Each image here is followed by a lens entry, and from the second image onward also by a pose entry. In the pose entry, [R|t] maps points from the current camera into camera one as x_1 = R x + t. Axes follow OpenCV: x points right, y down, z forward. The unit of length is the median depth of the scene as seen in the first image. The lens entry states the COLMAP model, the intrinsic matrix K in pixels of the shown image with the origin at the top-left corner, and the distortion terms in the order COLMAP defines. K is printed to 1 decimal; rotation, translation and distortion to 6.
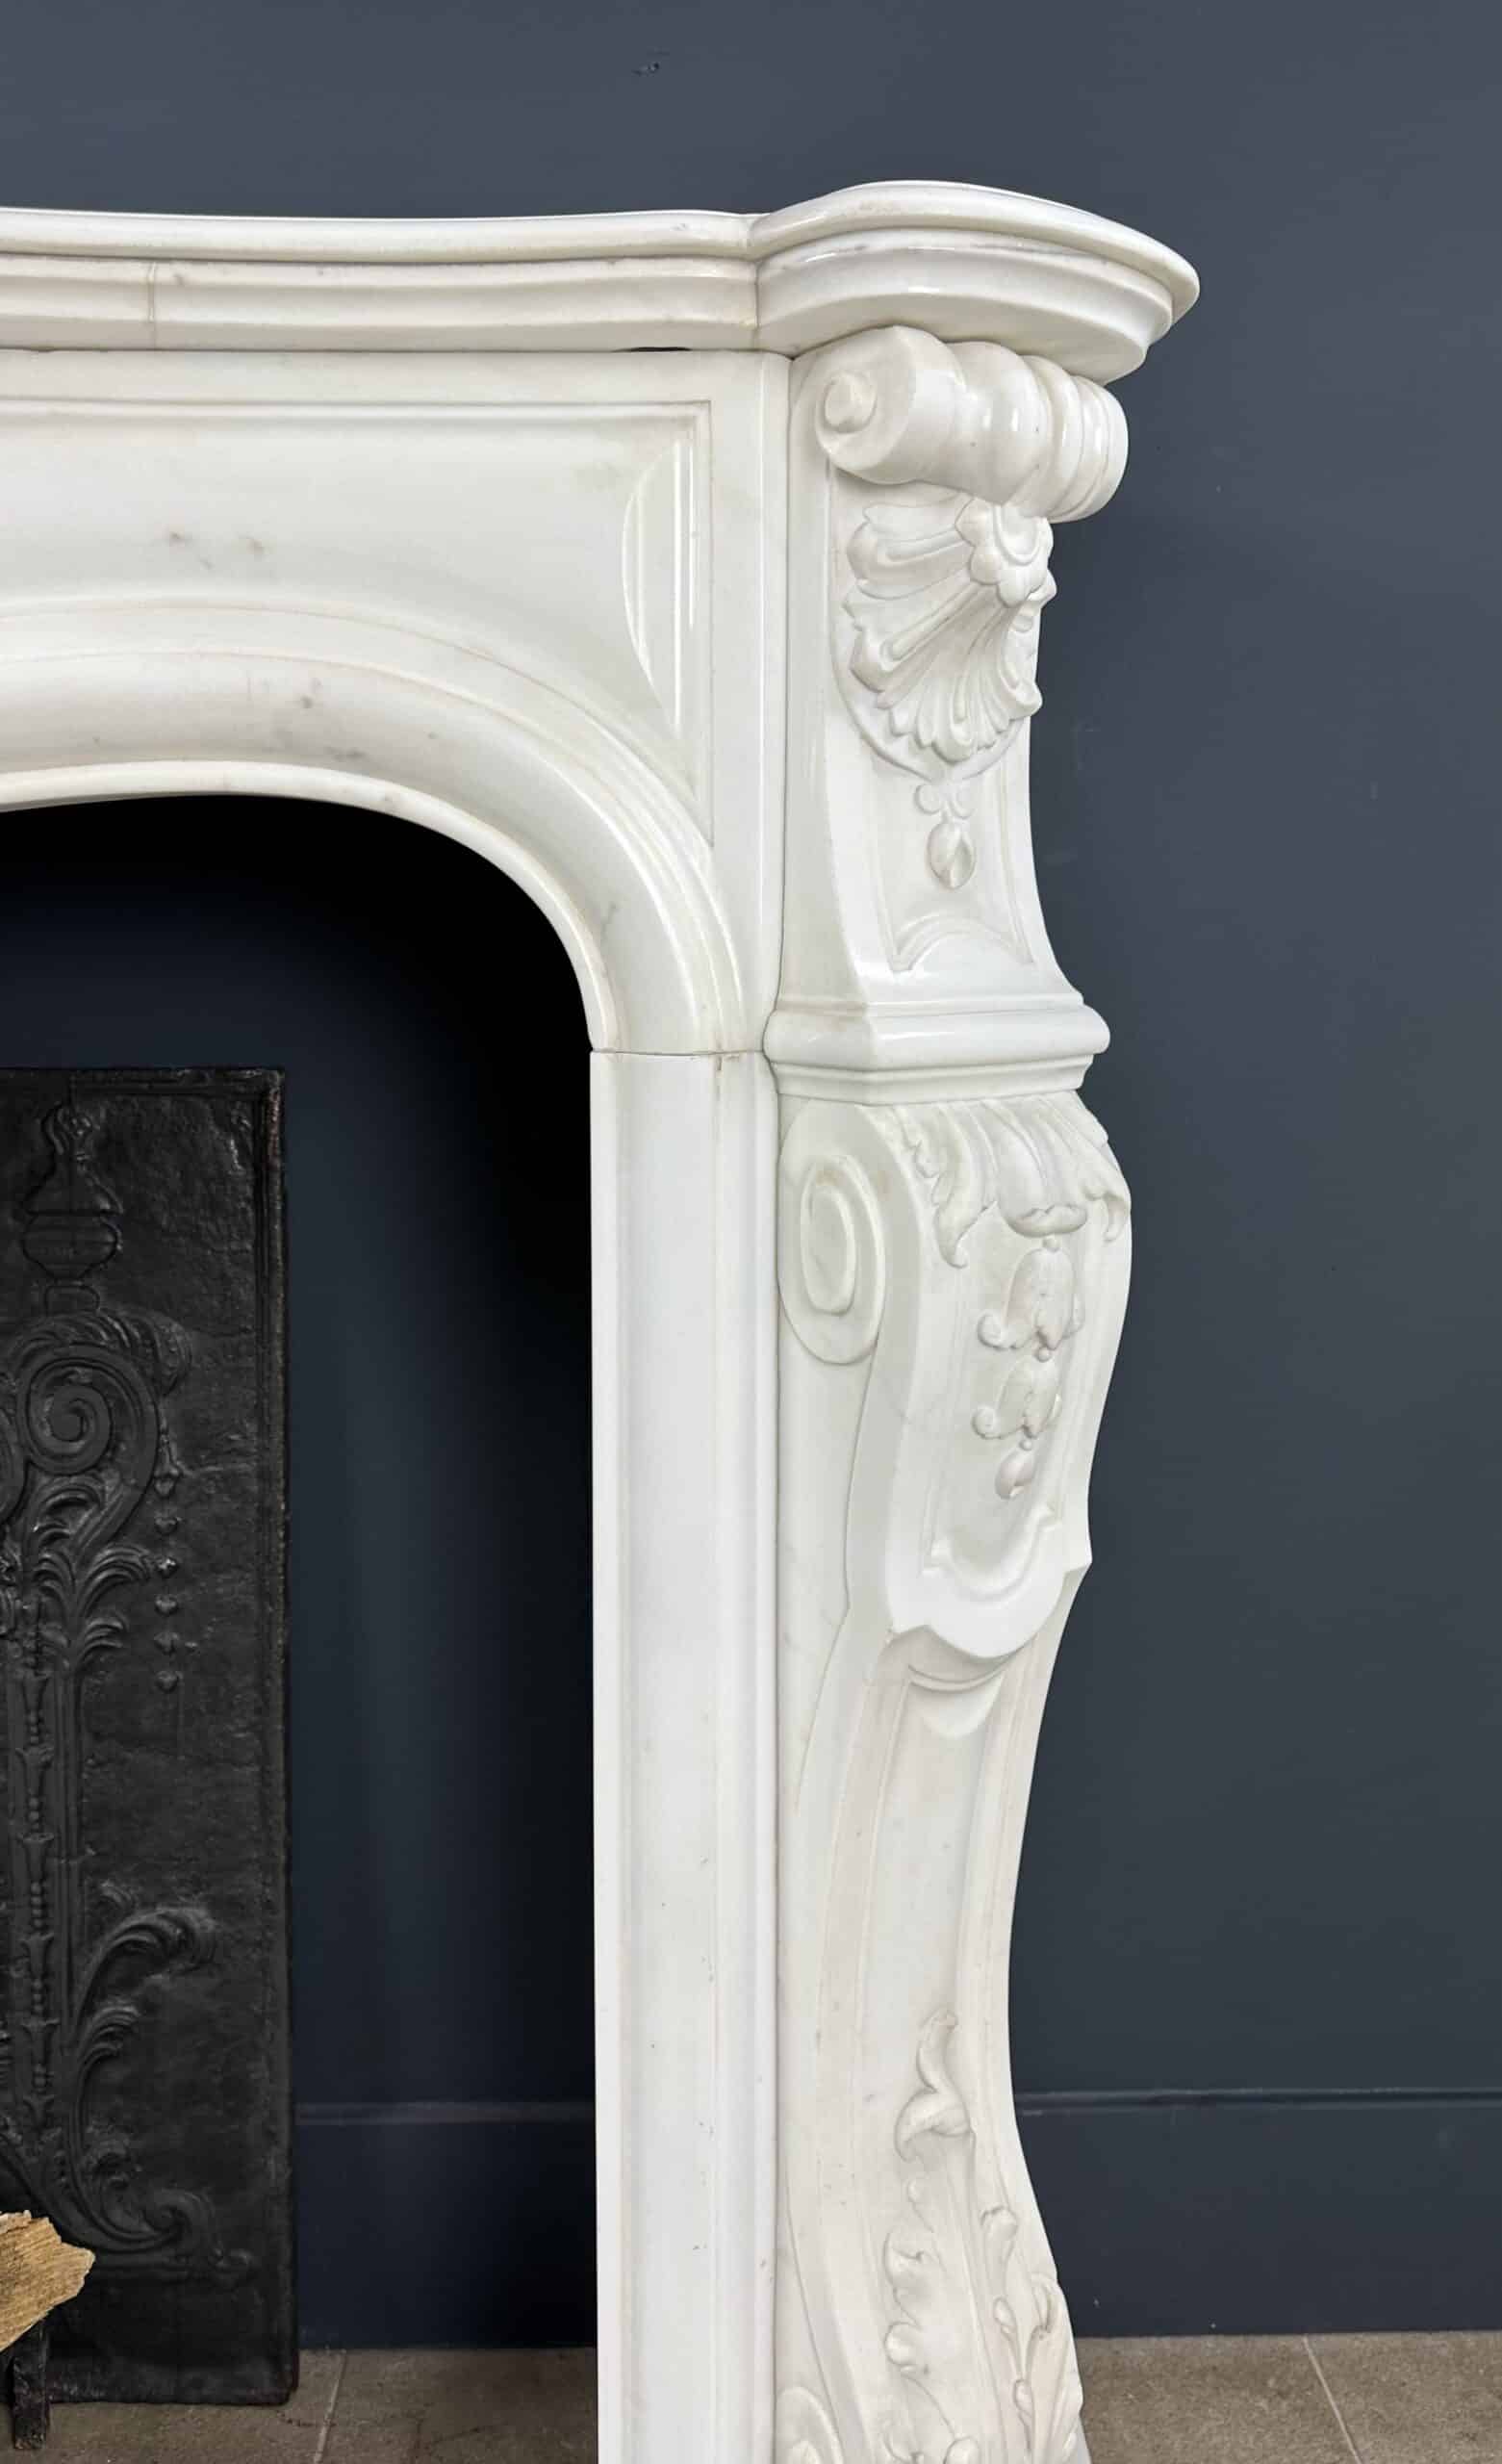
lens RADIAL K [[1904.6, 0, 730.6], [0, 1904.6, 1111.5], [0, 0, 1]] dist [0.107221, -0.168802]
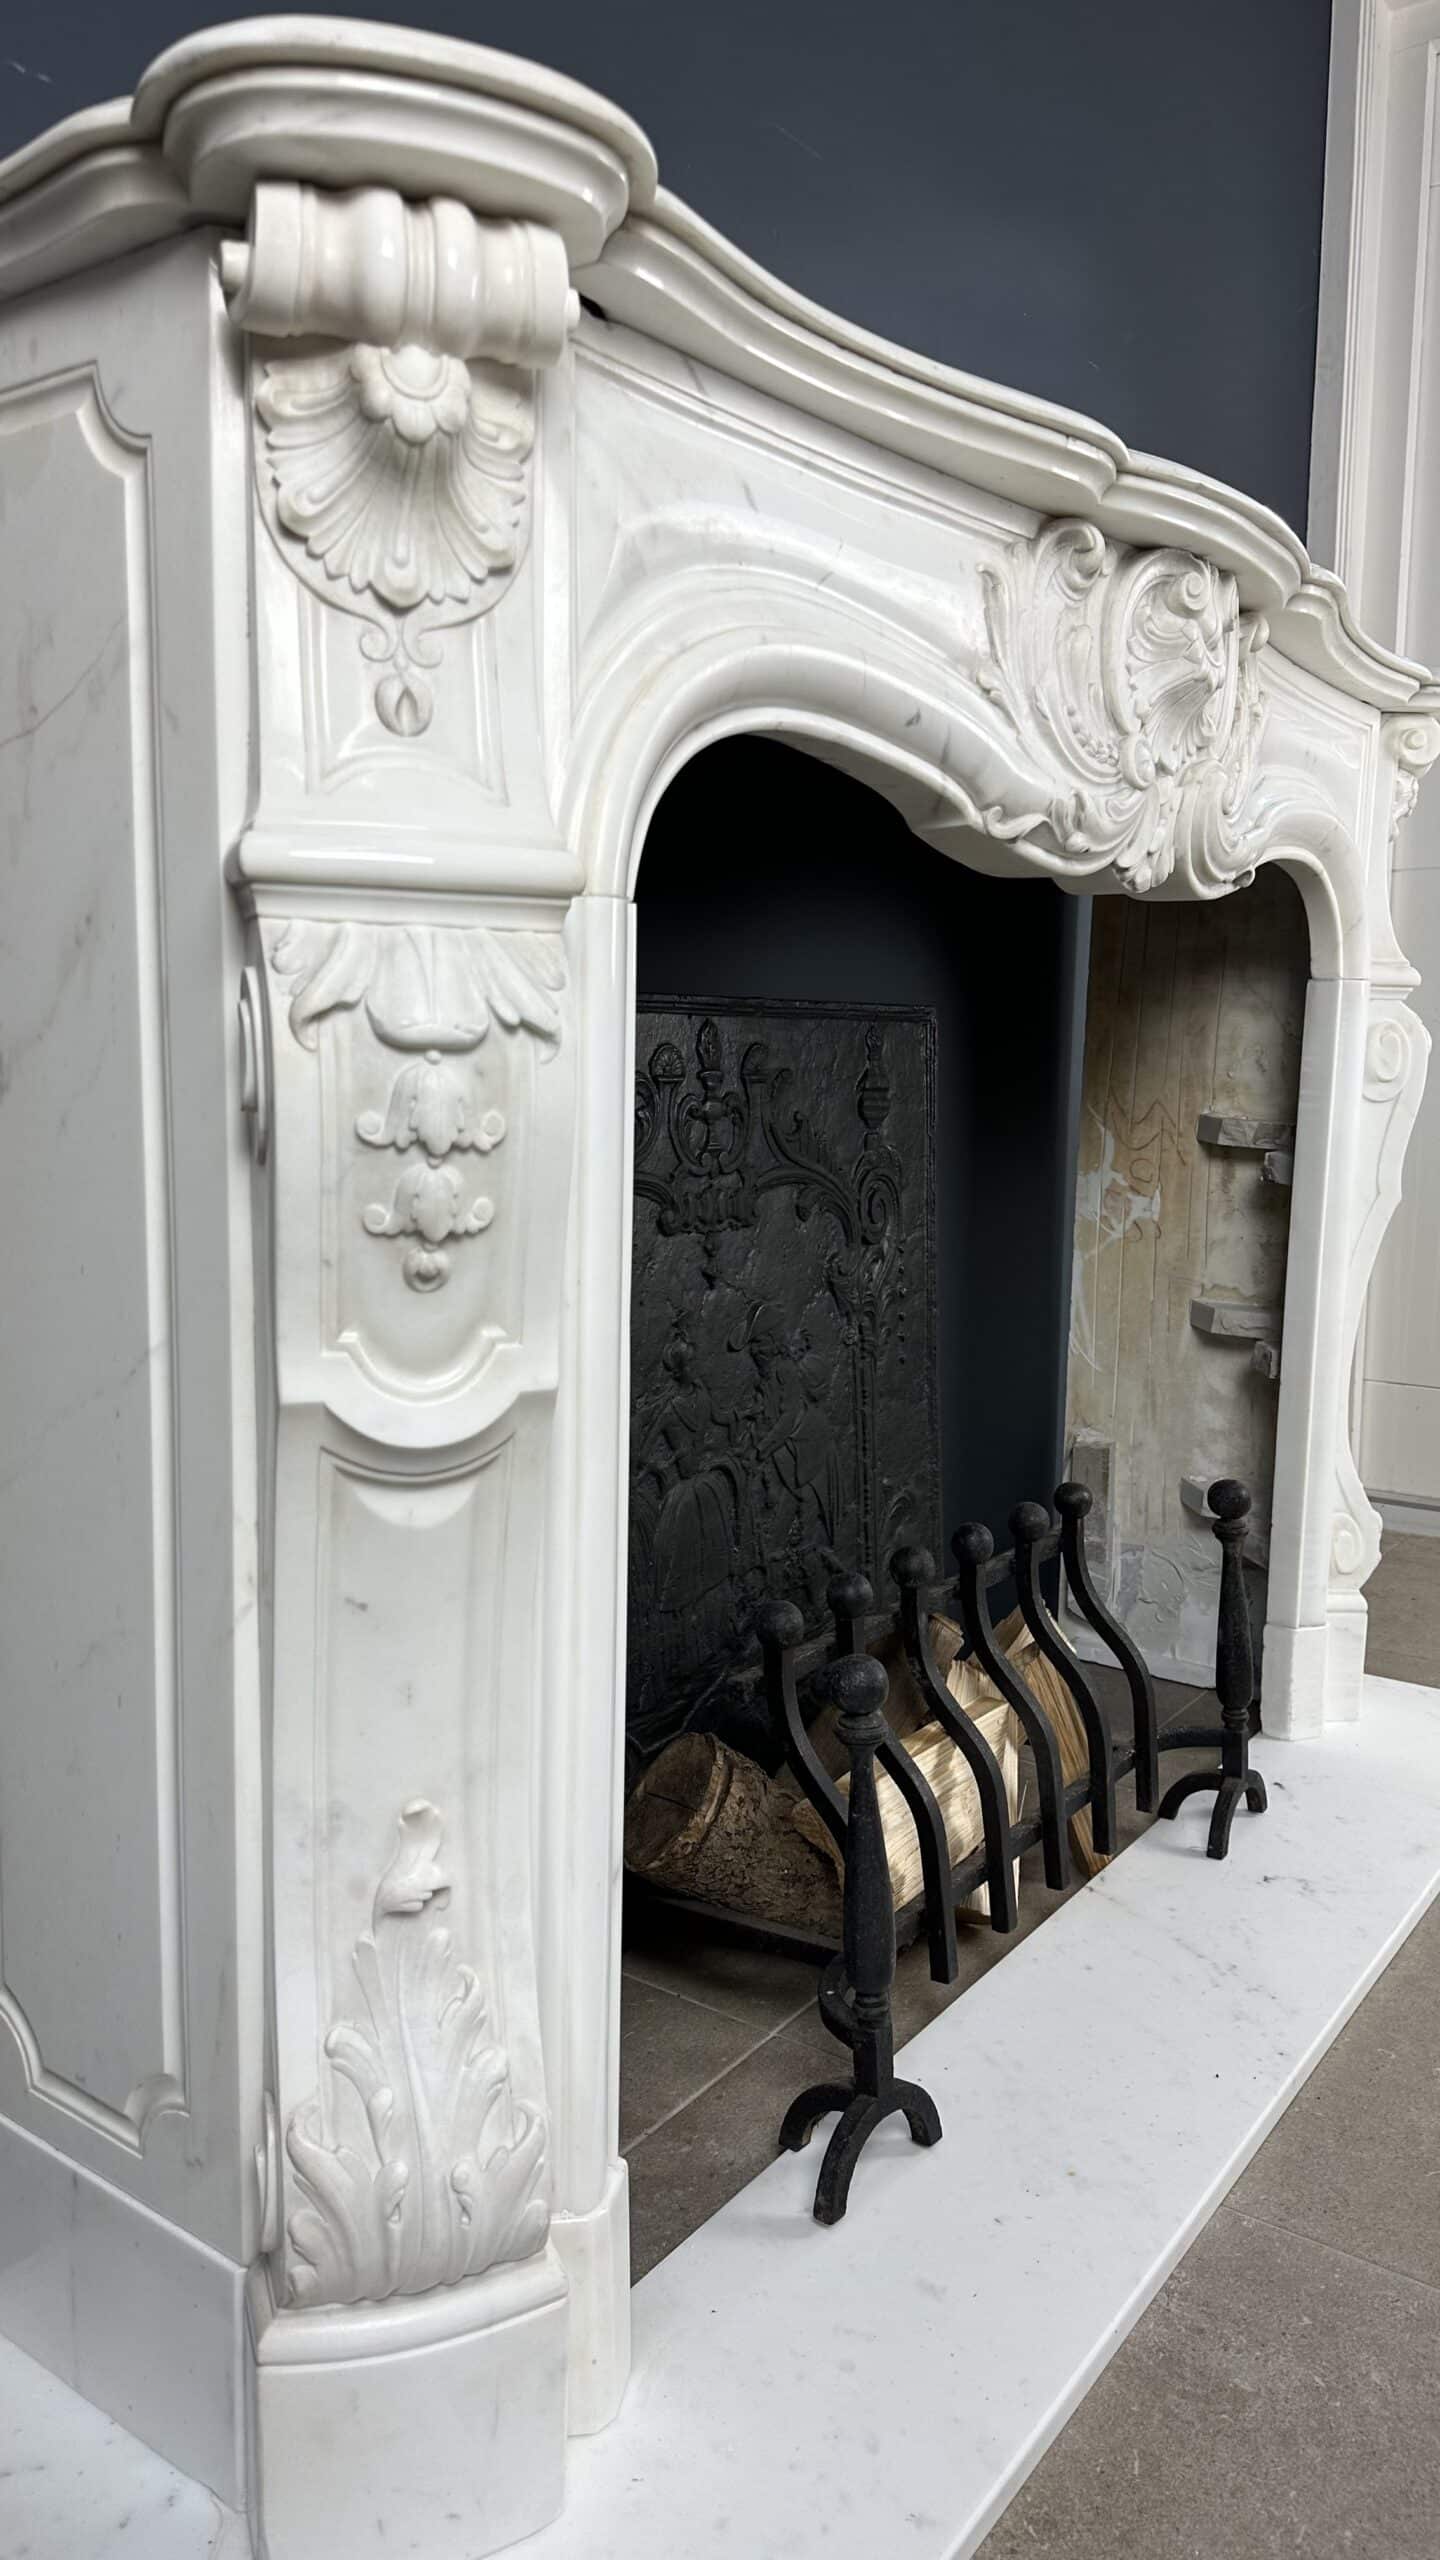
lens RADIAL K [[1799.3, 0, 716.1], [0, 1799.3, 1279.3], [0, 0, 1]] dist [0.127098, -0.199362]
pose [[0.595797, -0.092698, 0.797768, -2.490308], [0.056227, 0.995694, 0.073705, 0.137199], [-0.801165, 0.000943, 0.598443, 0.228268]]
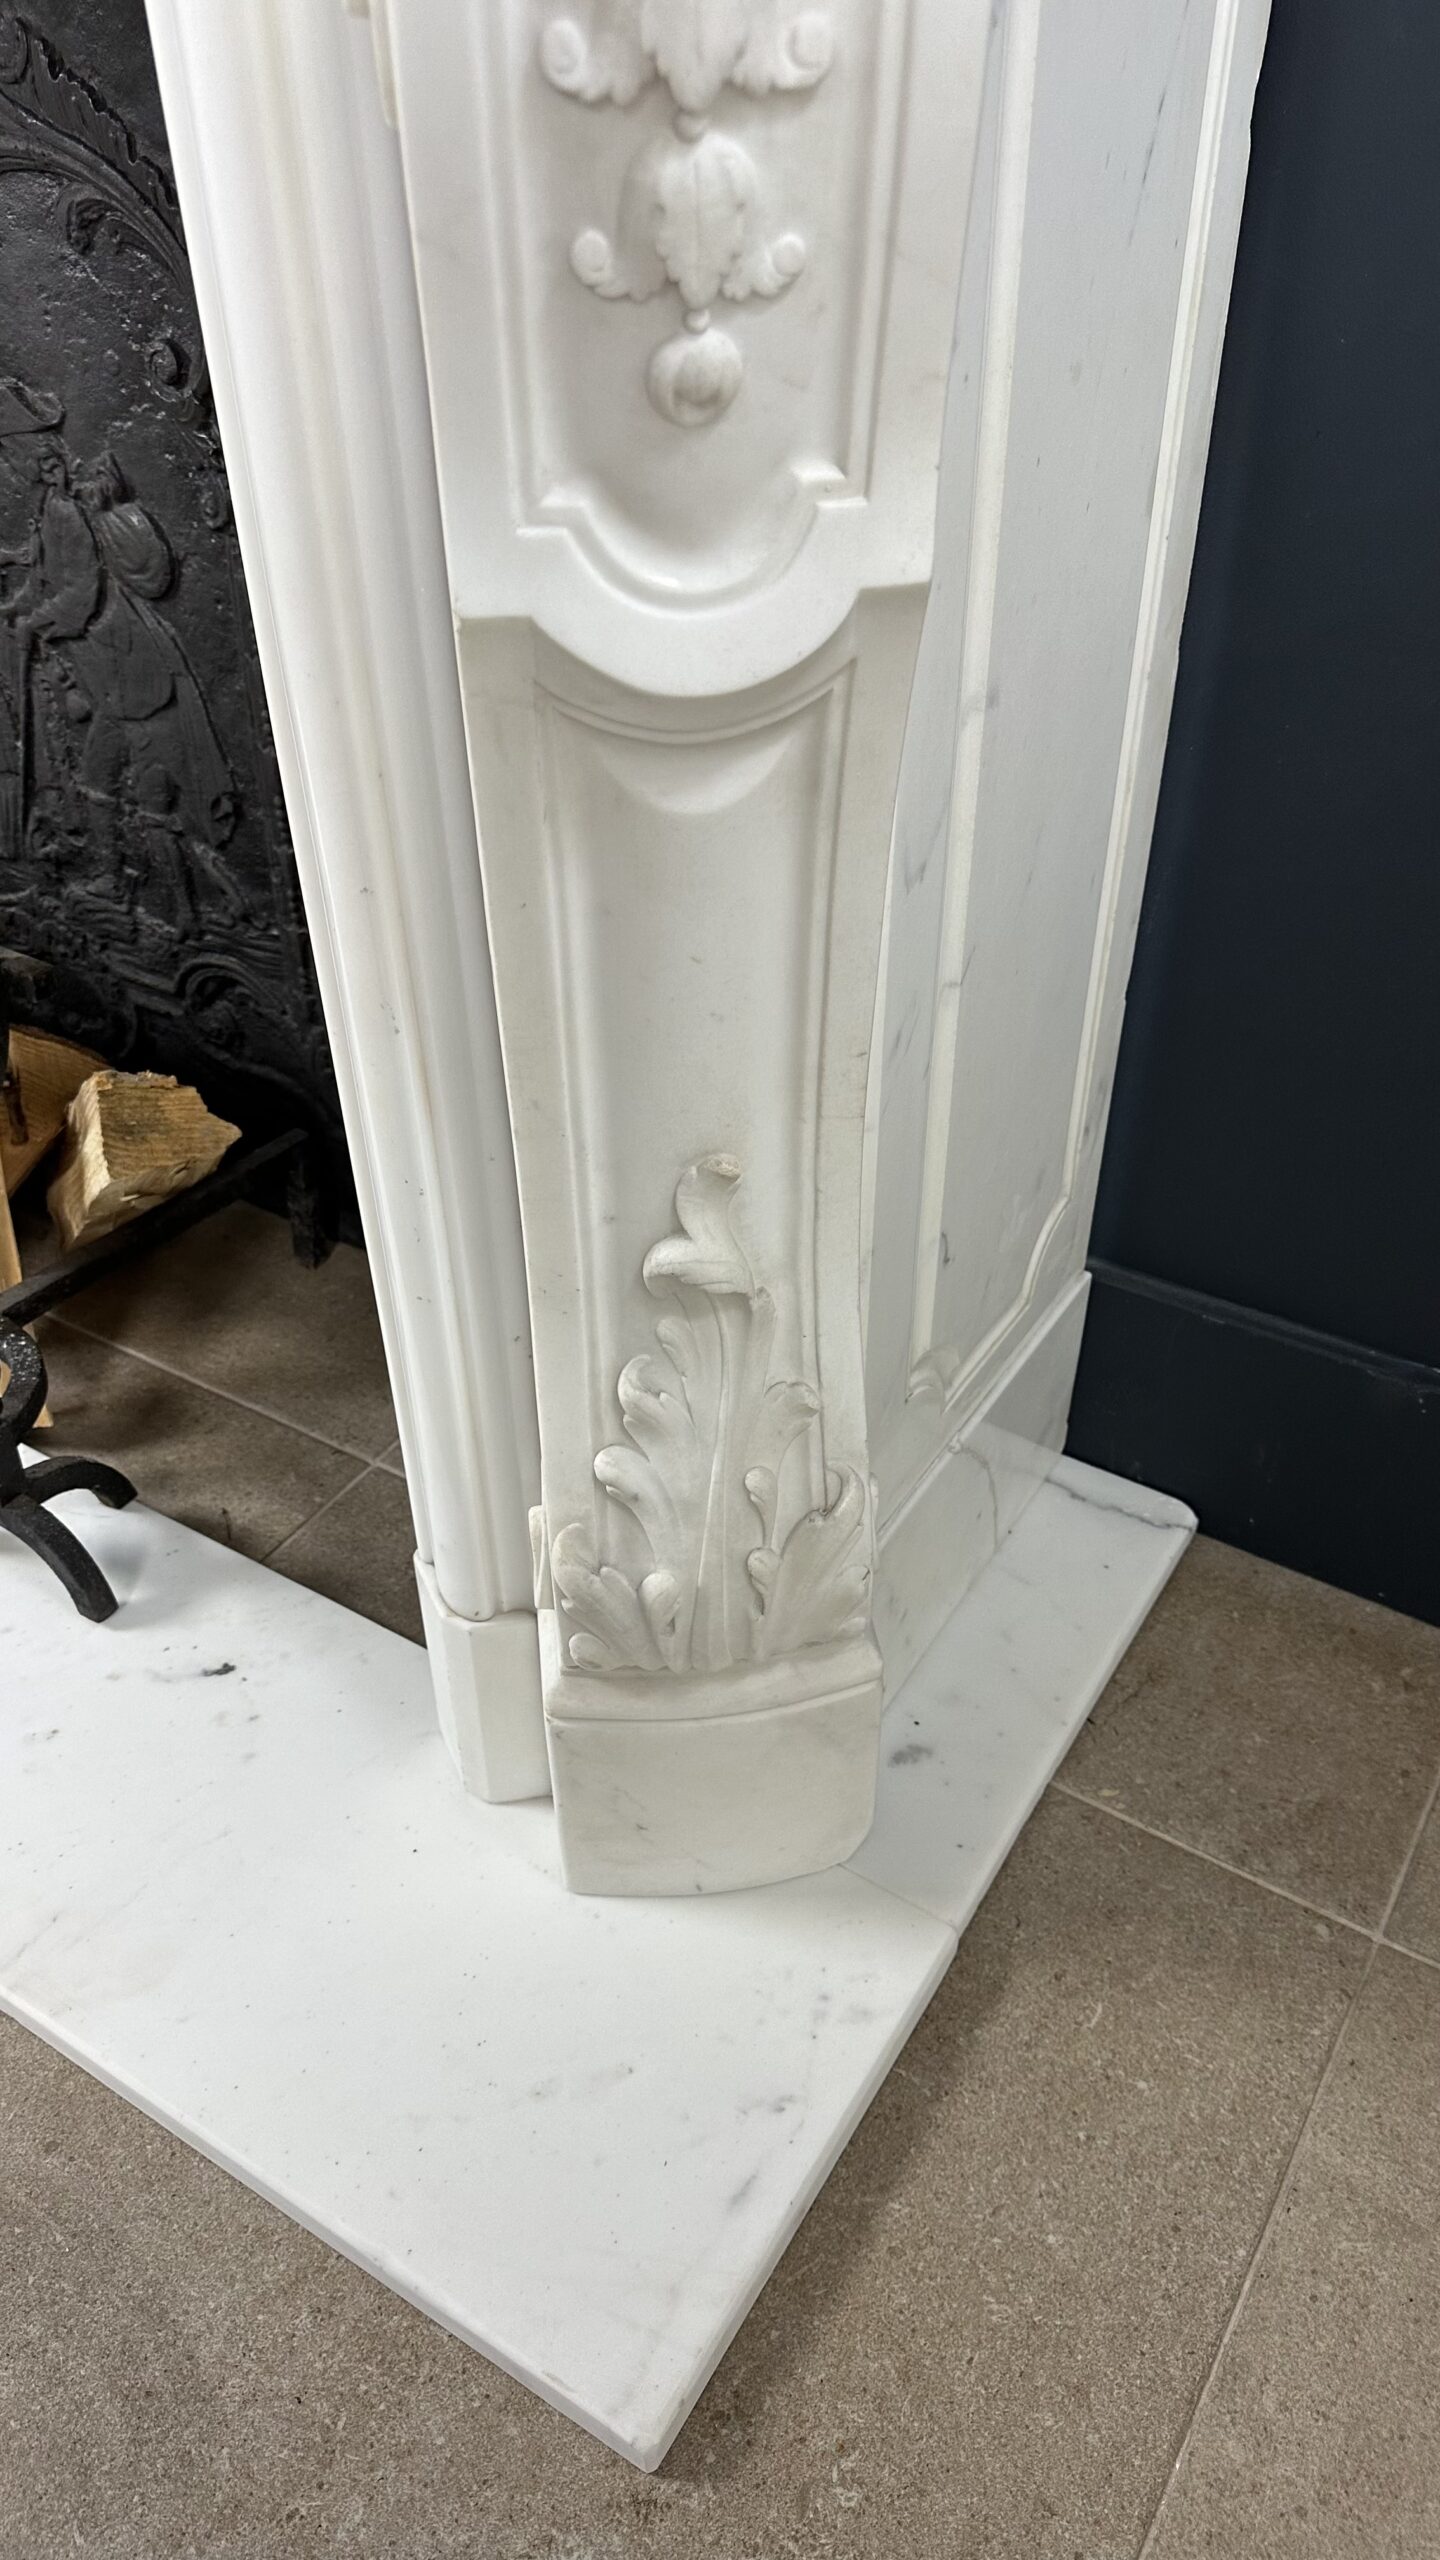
lens RADIAL K [[1850.4, 0, 725.1], [0, 1850.4, 1282.3], [0, 0, 1]] dist [-0.000356, -0.007666]
pose [[0.834691, 0.330357, -0.440629, 0.495766], [-0.042694, 0.836509, 0.546287, 0.113925], [0.549060, -0.437169, 0.712331, 0.498884]]
